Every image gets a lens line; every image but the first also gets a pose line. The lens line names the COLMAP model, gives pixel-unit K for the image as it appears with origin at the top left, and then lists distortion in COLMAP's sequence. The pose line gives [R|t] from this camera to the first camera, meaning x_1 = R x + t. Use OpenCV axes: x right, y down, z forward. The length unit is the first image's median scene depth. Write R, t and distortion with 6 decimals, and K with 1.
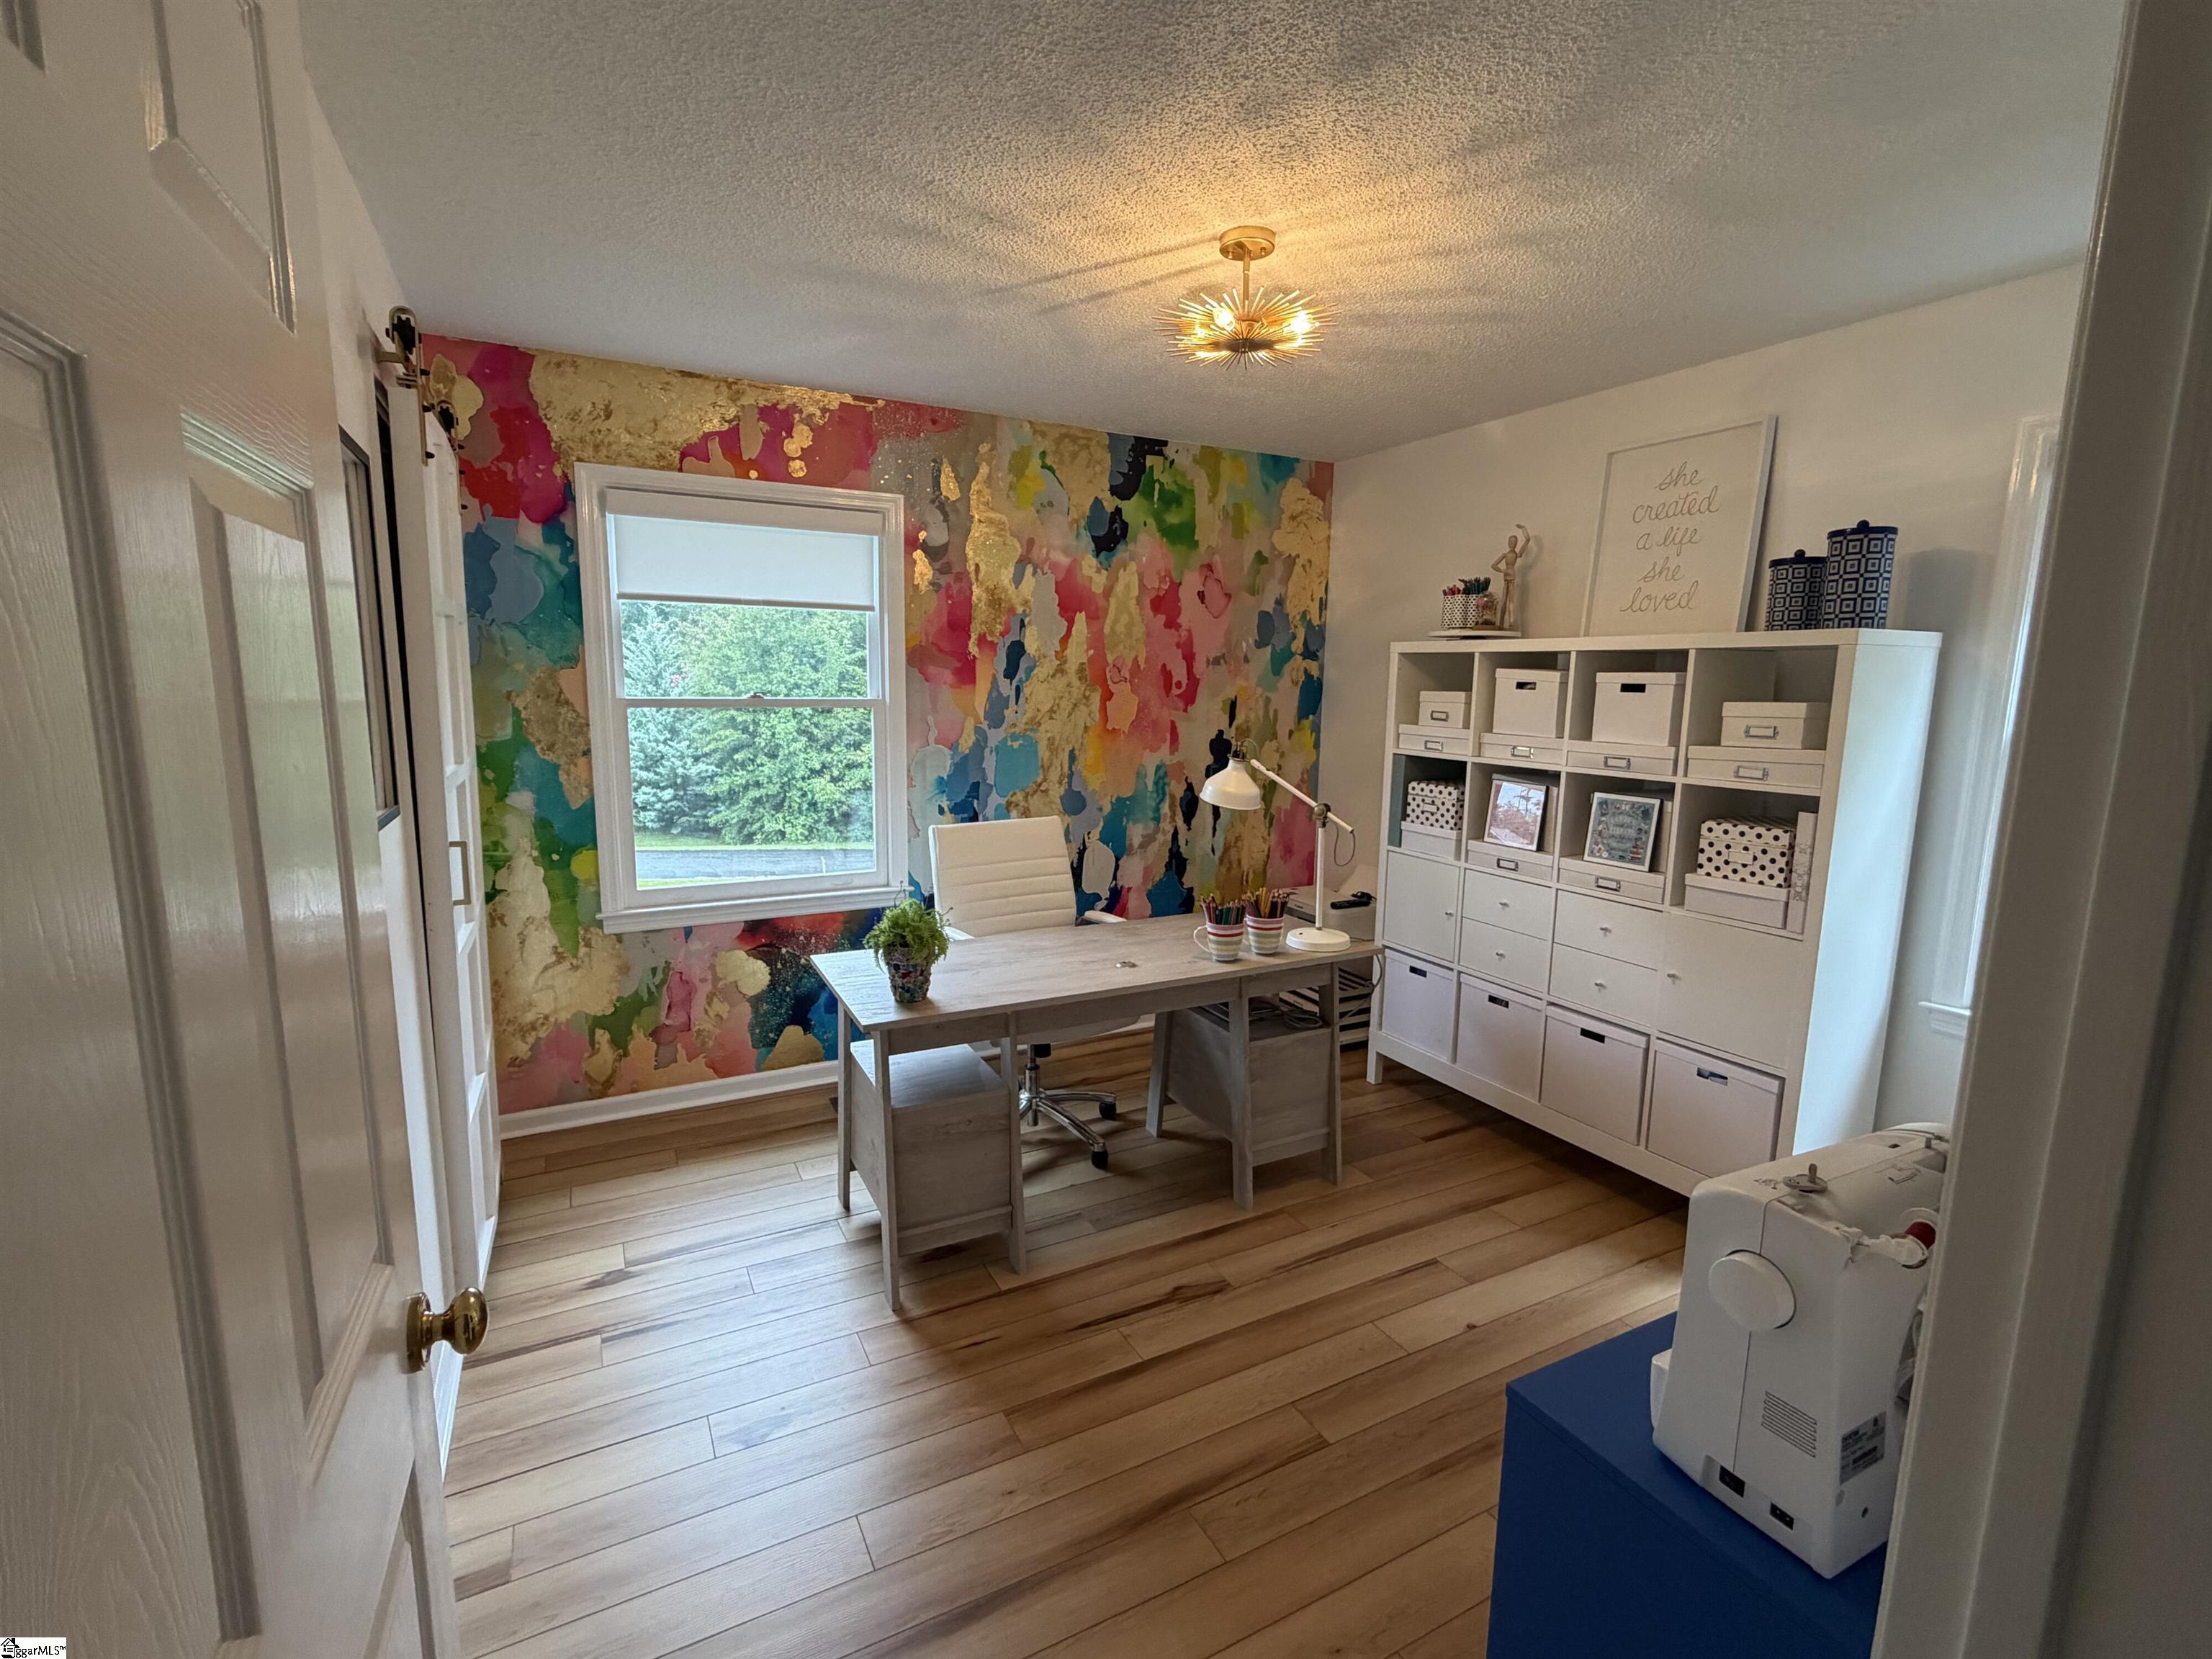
lens RADIAL K [[1038.2, 0, 1085.2], [0, 1038.2, 835.2], [0, 0, 1]] dist [0.001188, 0.000121]
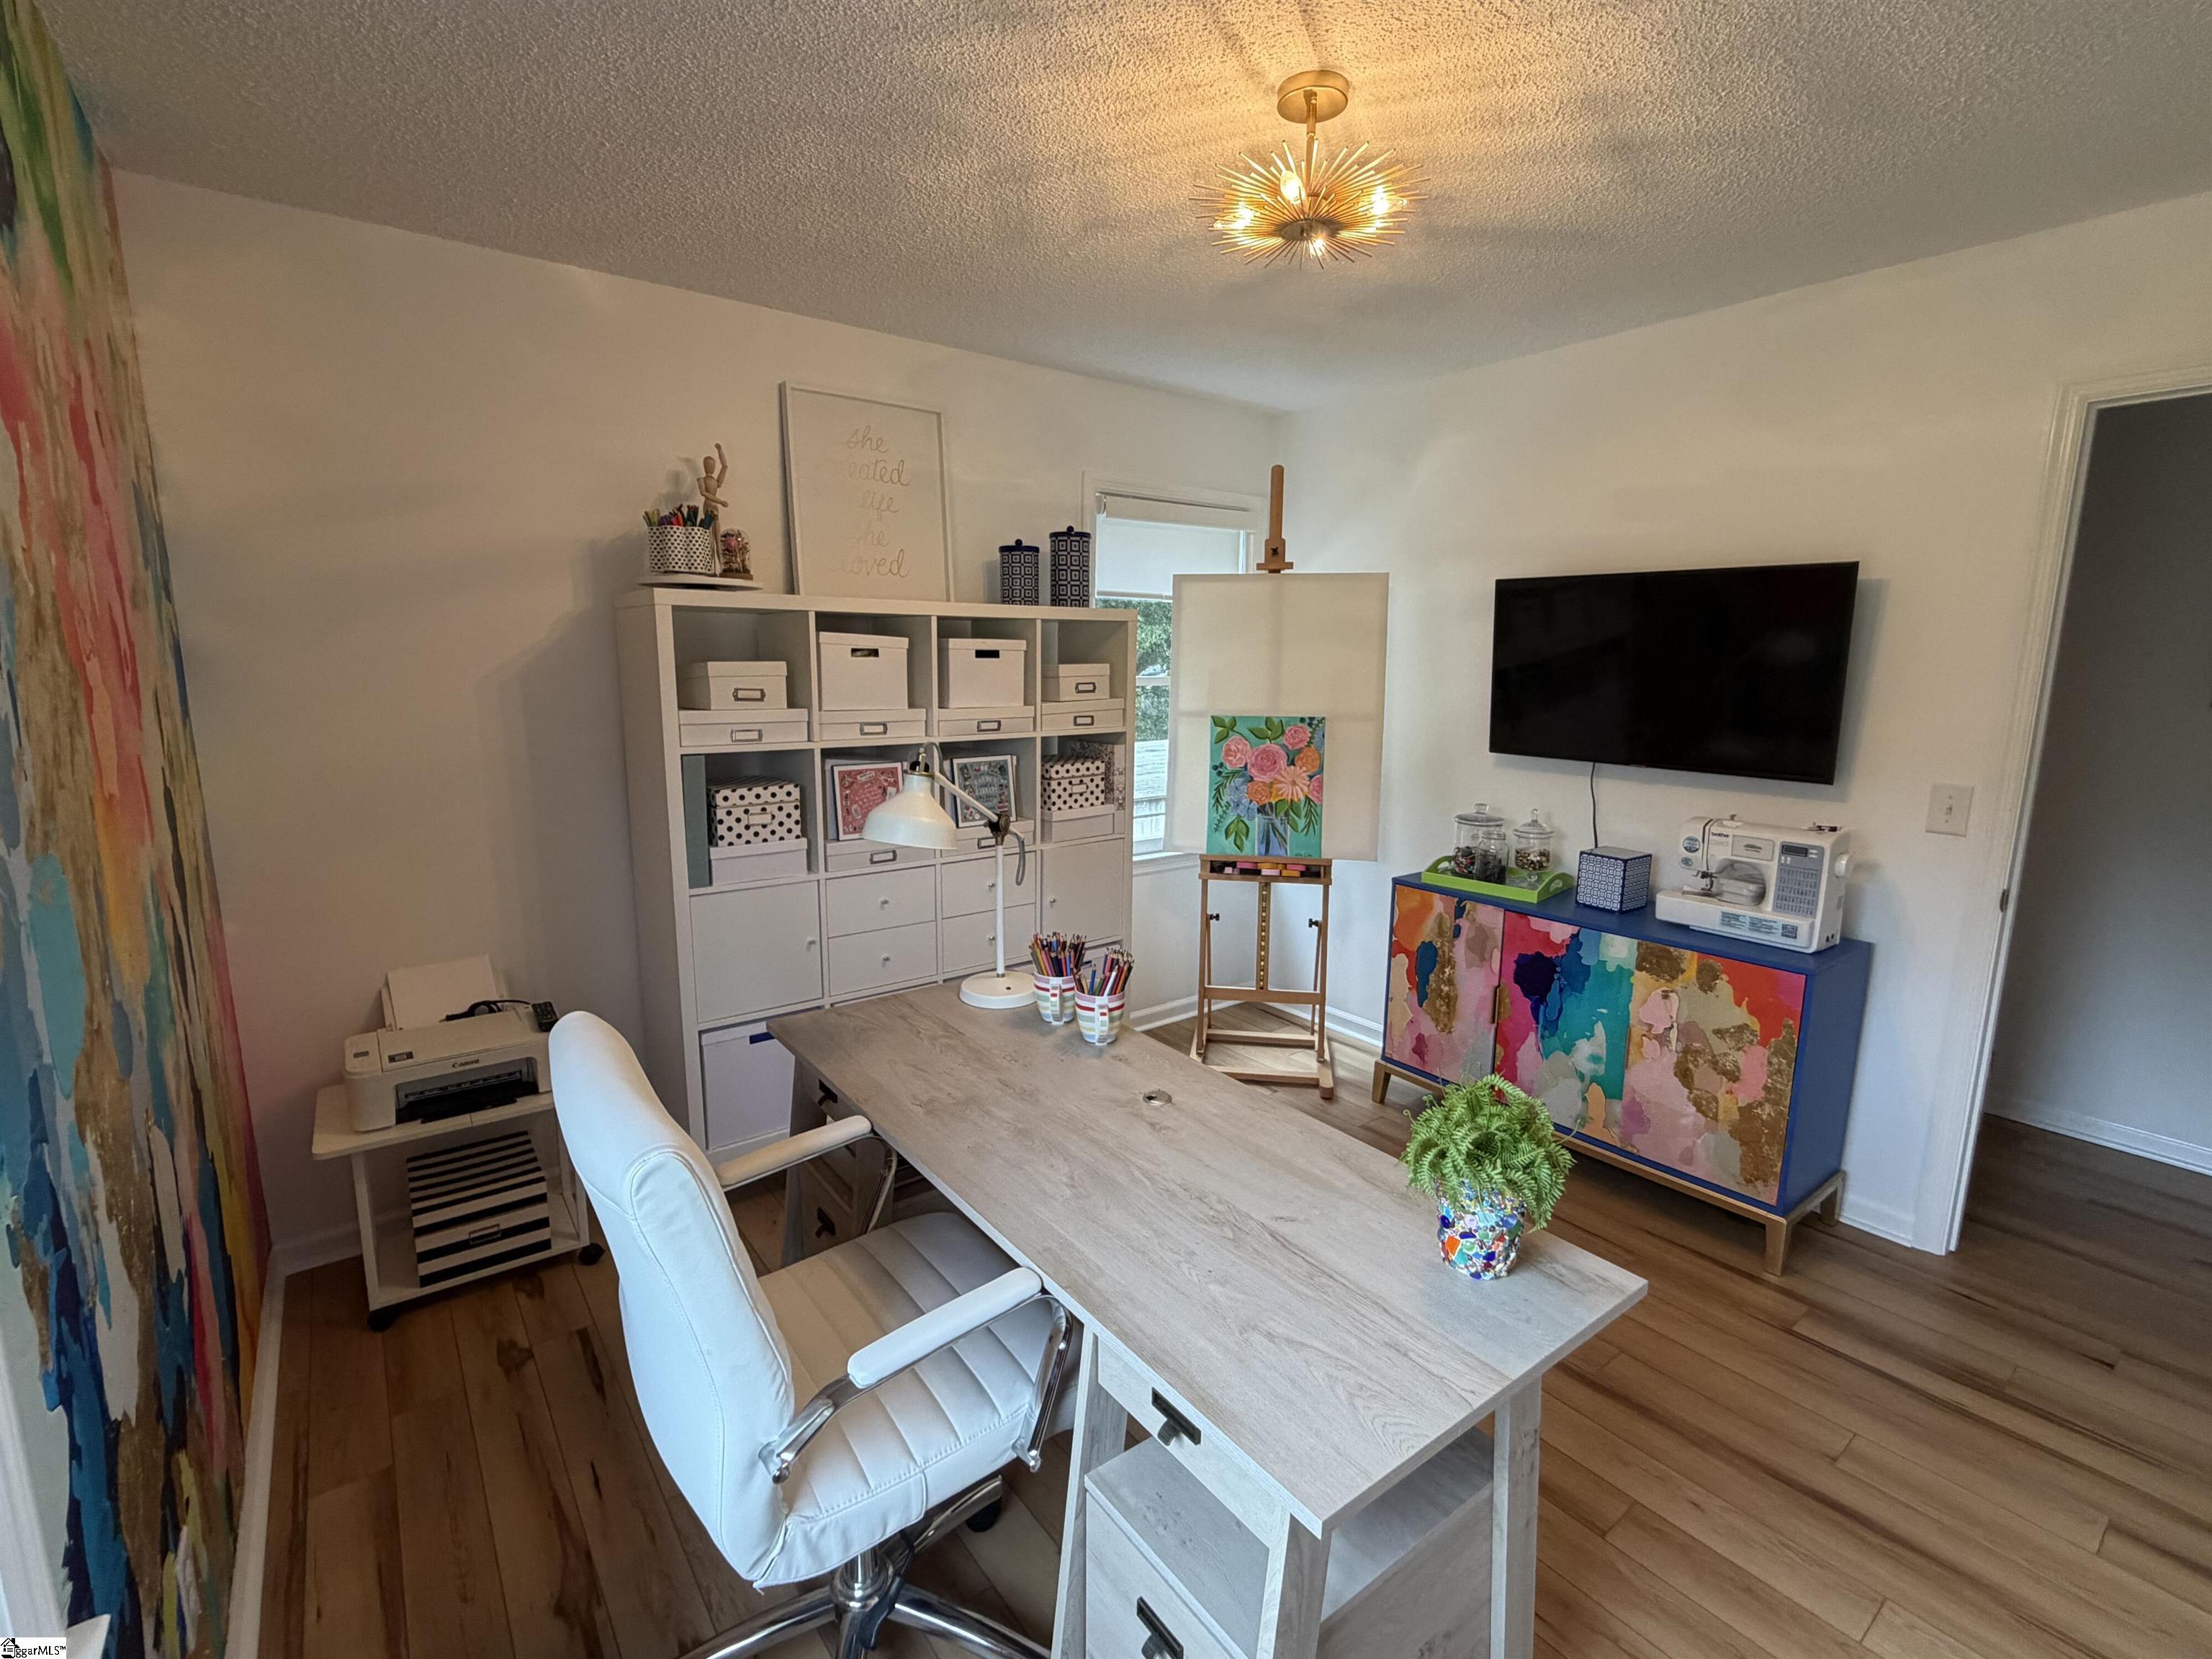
lens RADIAL K [[1038.2, 0, 1086.5], [0, 1038.2, 832.8], [0, 0, 1]] dist [0.001188, 0.000121]
pose [[-0.203882, -0.178700, 0.962548, -0.495763], [0.139996, 0.967773, 0.209324, -0.159515], [-0.968934, 0.177431, -0.172294, 1.033337]]
